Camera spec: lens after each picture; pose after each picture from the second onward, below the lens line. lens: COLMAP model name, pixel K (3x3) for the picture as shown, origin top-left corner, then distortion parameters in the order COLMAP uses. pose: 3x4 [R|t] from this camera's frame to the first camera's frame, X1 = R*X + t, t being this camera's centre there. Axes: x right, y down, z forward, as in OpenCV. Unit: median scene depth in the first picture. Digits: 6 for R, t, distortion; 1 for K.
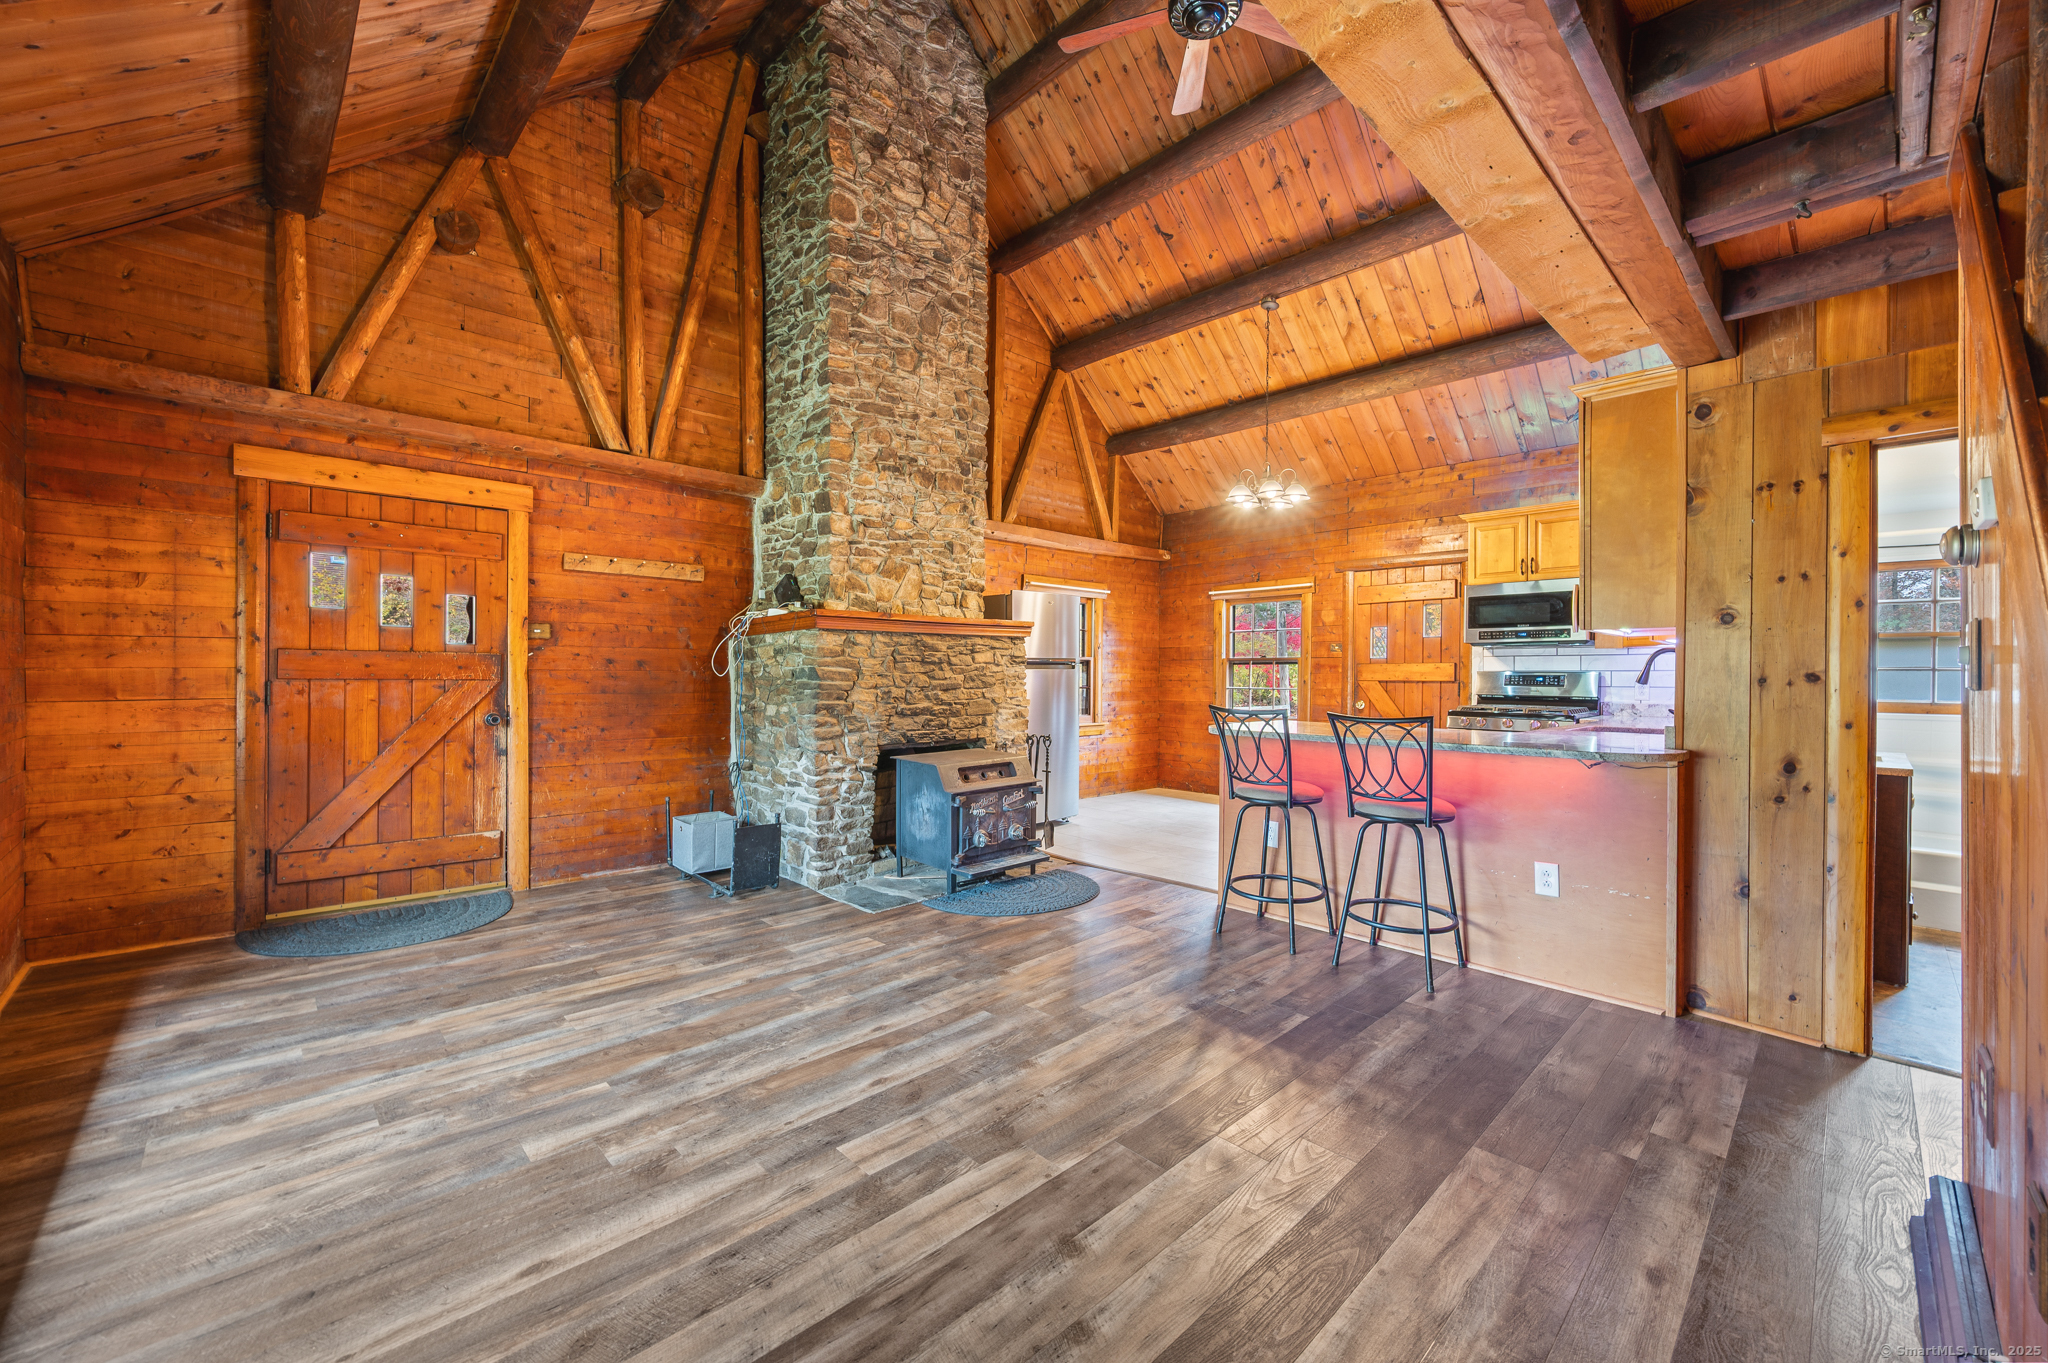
lens RADIAL K [[818.6, 0, 1024.0], [0, 818.6, 681.5], [0, 0, 1]] dist [0.000609, -0.000045]
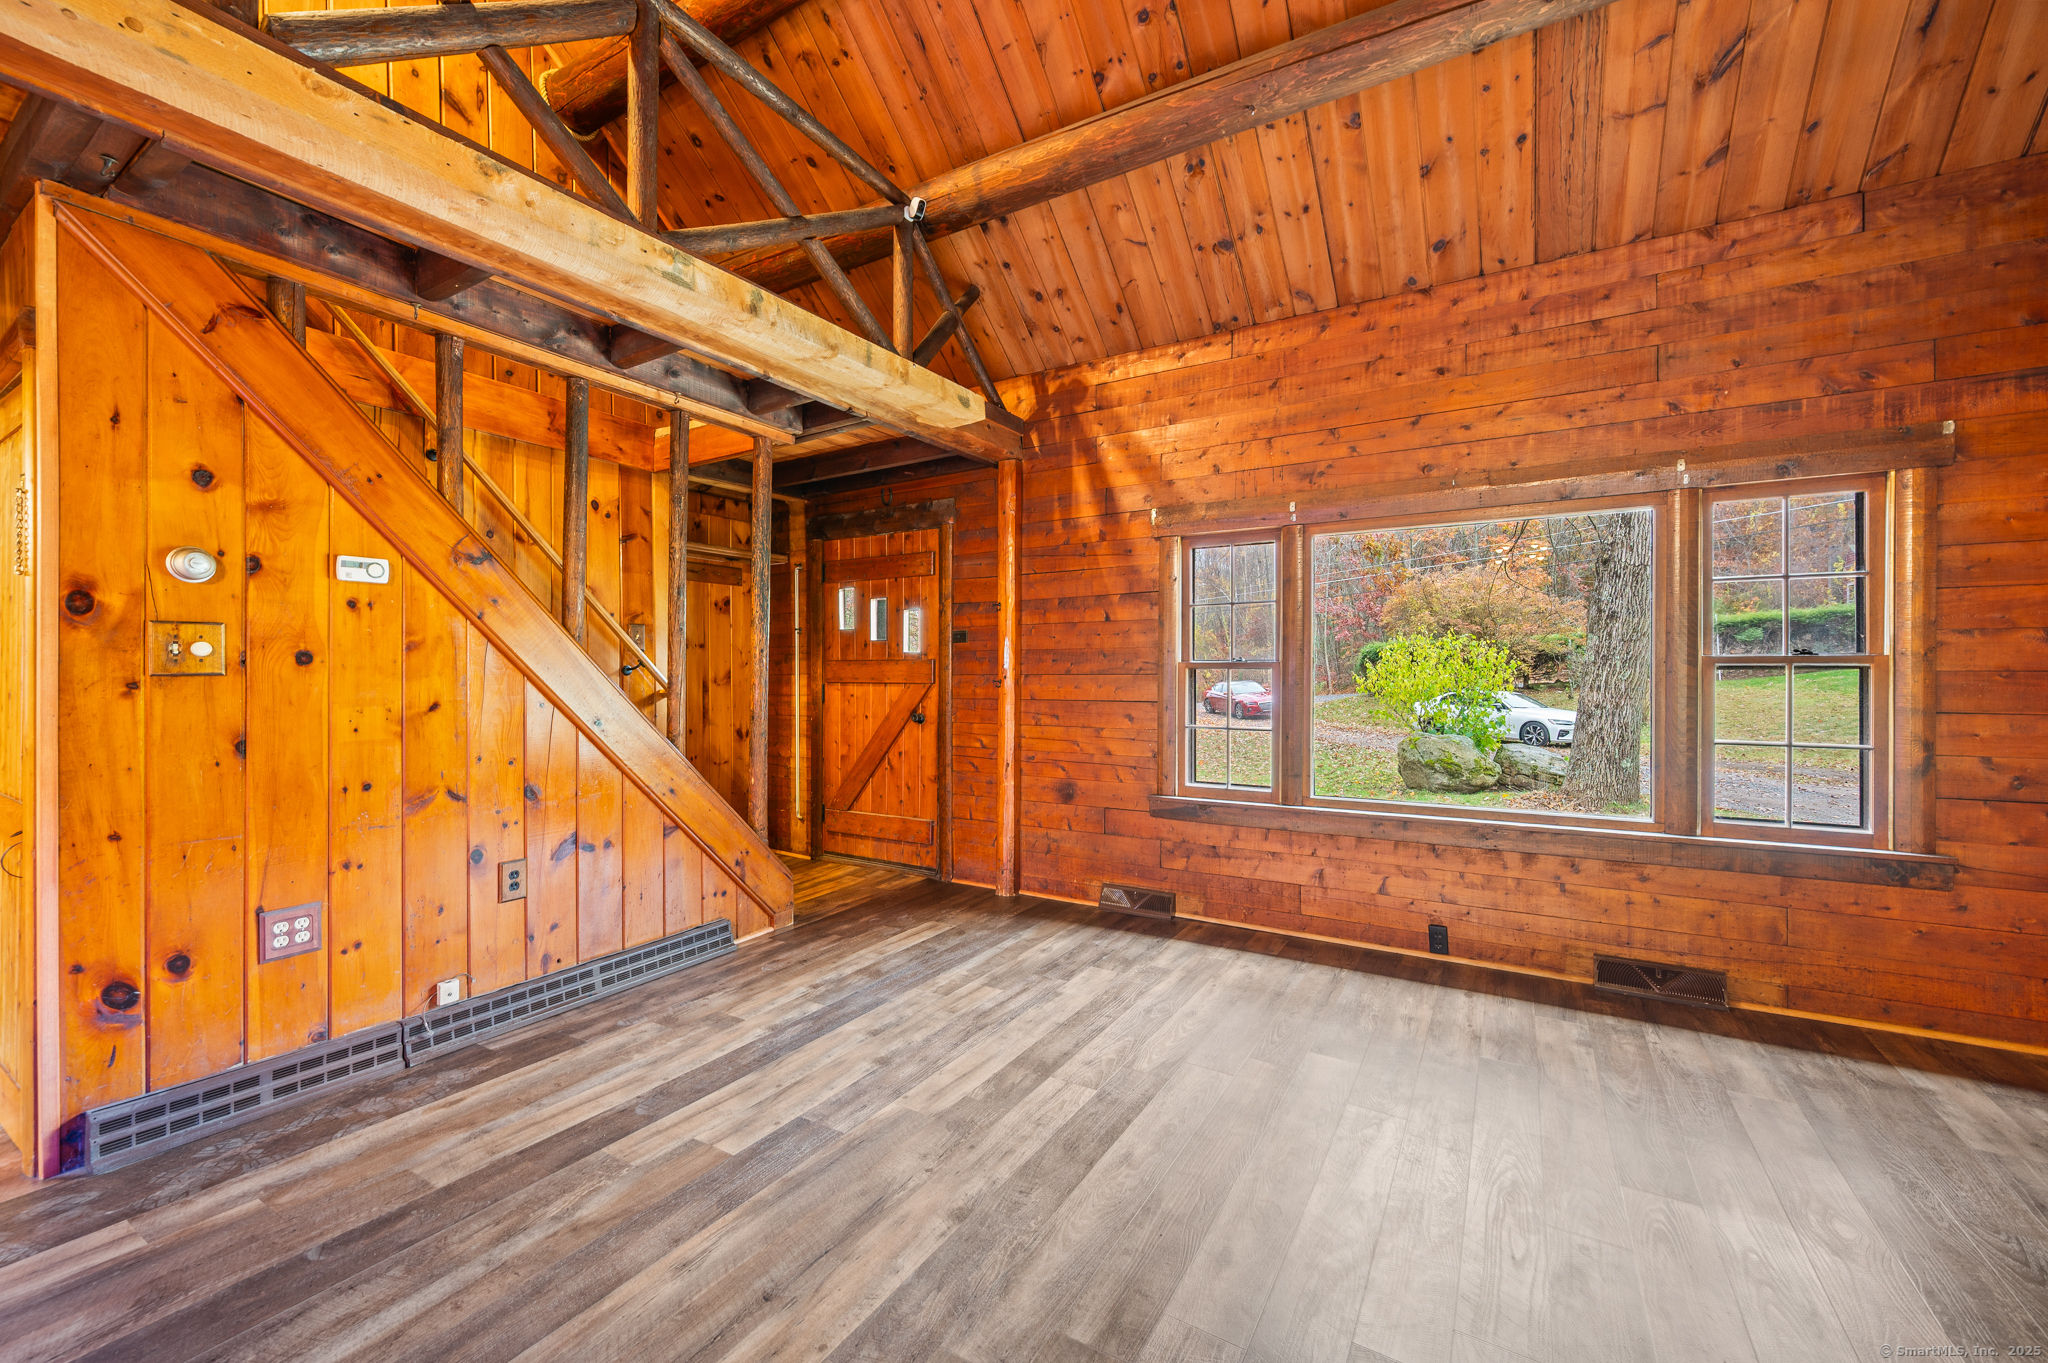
lens RADIAL K [[820.2, 0, 1024.0], [0, 820.2, 681.5], [0, 0, 1]] dist [-0.001653, -0.000336]
pose [[-0.964898, -0.007142, -0.262527, 0.066684], [-0.009029, 0.999941, 0.005981, 0.000696], [0.262469, 0.008141, -0.964906, 0.816998]]
